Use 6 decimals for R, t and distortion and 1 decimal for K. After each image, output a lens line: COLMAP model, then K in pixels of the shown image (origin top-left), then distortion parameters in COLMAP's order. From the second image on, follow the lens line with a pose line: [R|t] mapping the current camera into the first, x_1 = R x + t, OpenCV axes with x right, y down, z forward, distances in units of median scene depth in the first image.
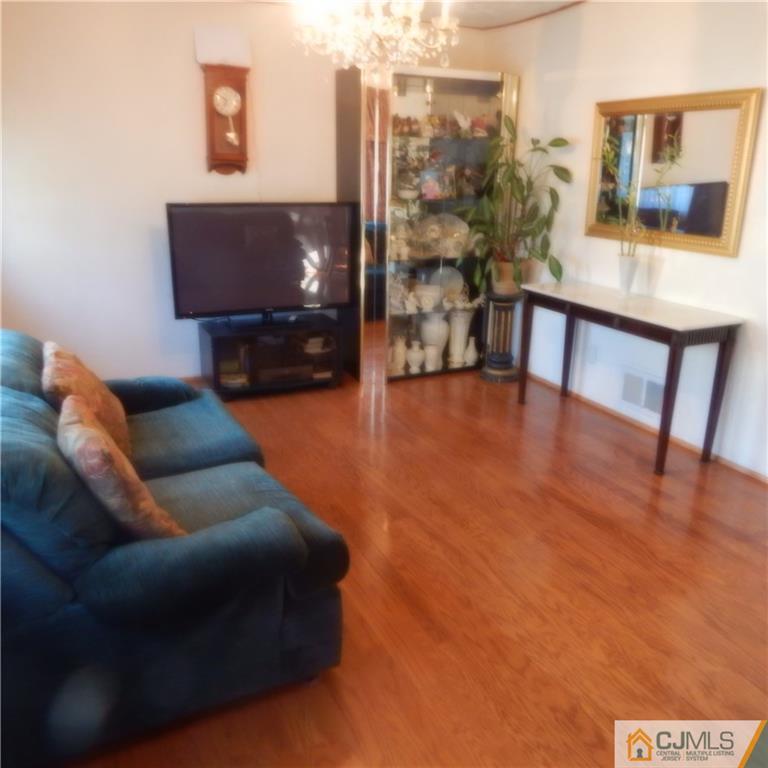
lens RADIAL K [[680.0, 0, 384.0], [0, 680.0, 384.0], [0, 0, 1]] dist [0.001229, -0.008923]
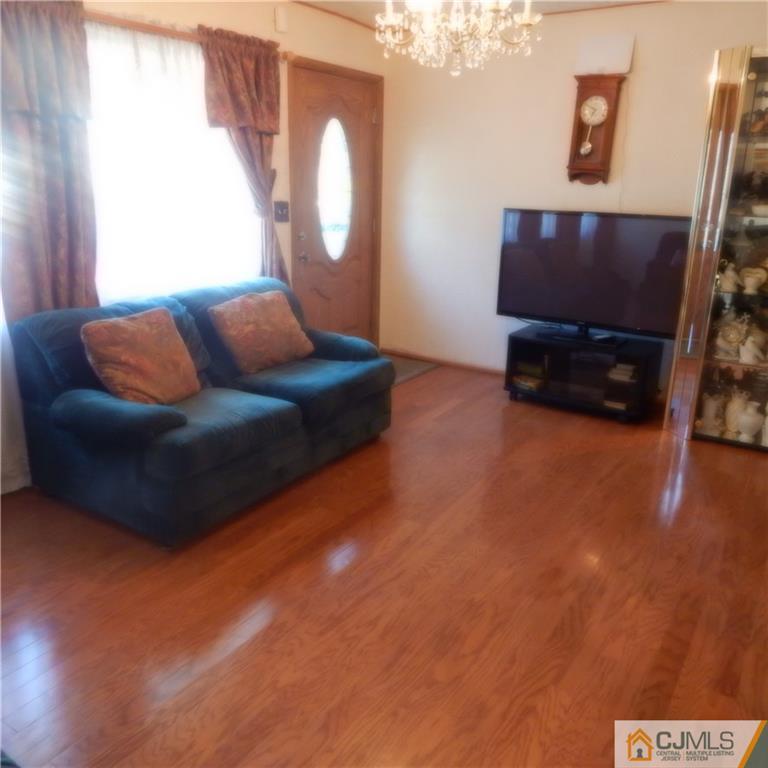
lens RADIAL K [[680.0, 0, 384.0], [0, 680.0, 384.0], [0, 0, 1]] dist [0.001229, -0.008923]
pose [[0.510726, 0.247051, -0.823483, 0.528155], [-0.275125, 0.954421, 0.115700, -0.064508], [0.814534, 0.167470, 0.555418, 0.263289]]
